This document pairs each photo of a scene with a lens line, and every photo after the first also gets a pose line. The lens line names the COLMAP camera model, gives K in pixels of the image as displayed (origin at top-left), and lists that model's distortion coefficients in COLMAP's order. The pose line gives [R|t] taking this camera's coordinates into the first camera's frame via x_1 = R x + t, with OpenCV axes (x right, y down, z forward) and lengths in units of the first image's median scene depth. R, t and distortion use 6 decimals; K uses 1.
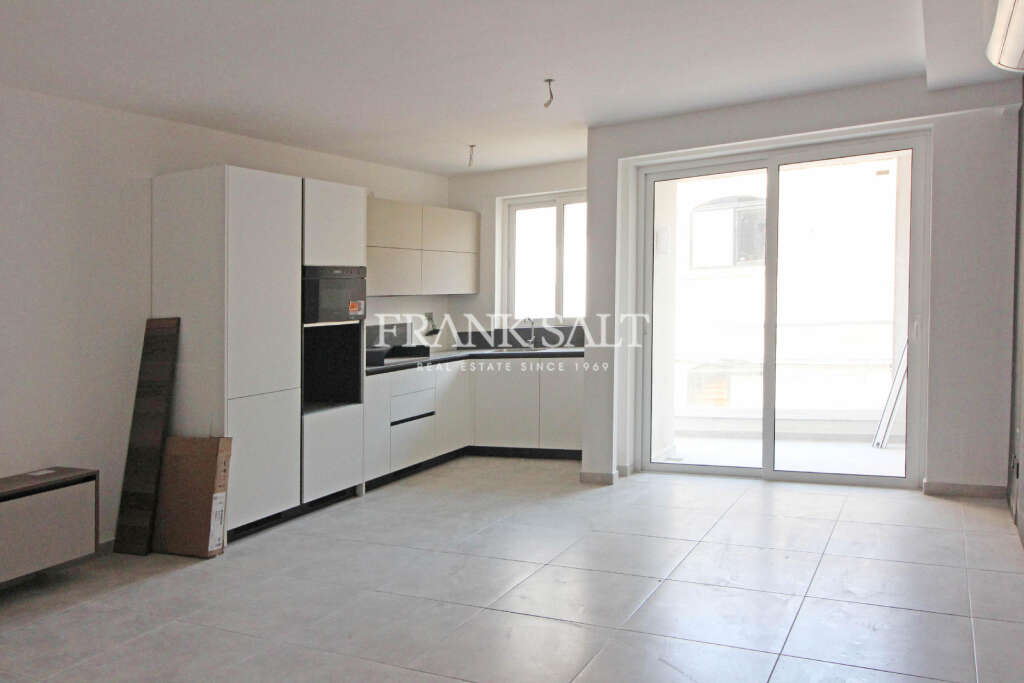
lens RADIAL K [[789.5, 0, 512.1], [0, 789.5, 337.1], [0, 0, 1]] dist [0.046345, -0.001749]
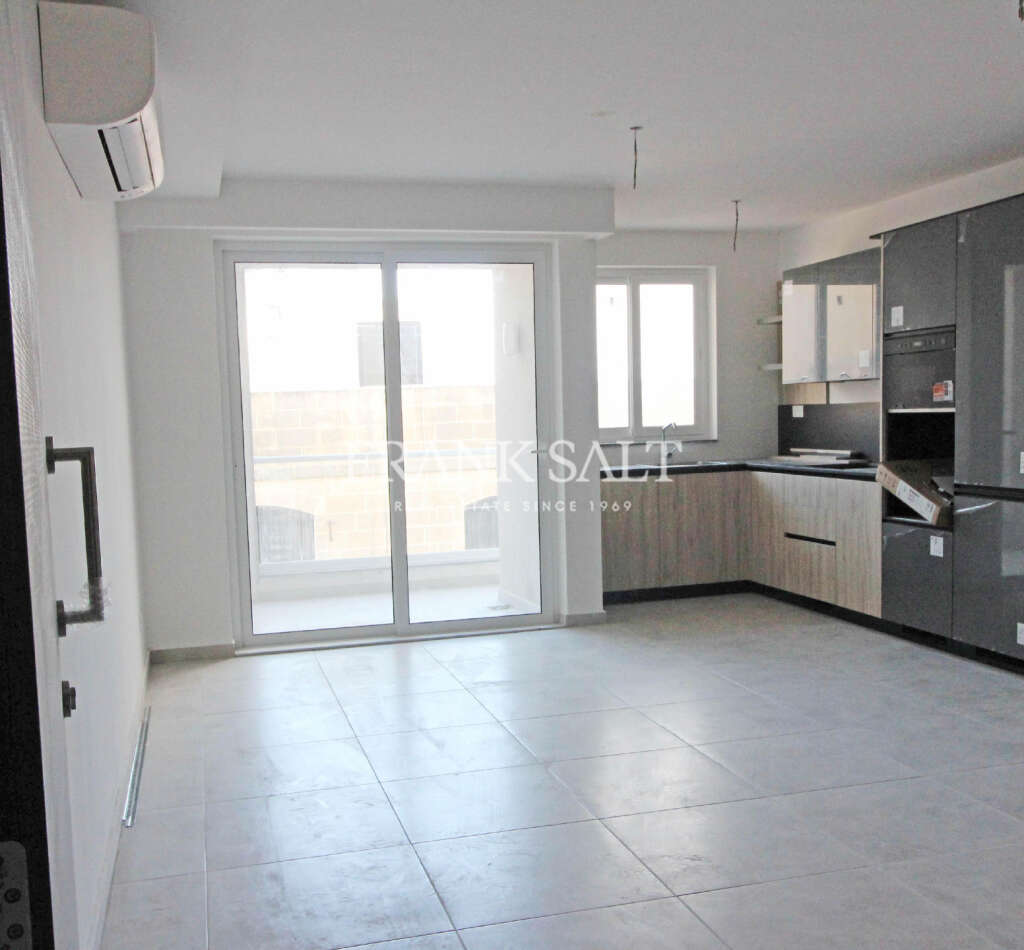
lens RADIAL K [[1016.5, 0, 512.0], [0, 1016.5, 475.0], [0, 0, 1]] dist [0.007027, 0.004441]
pose [[0.704867, -0.025347, 0.708886, -0.352567], [0.033090, 0.999448, 0.002833, 0.008405], [-0.708567, 0.021460, 0.705317, 0.169423]]
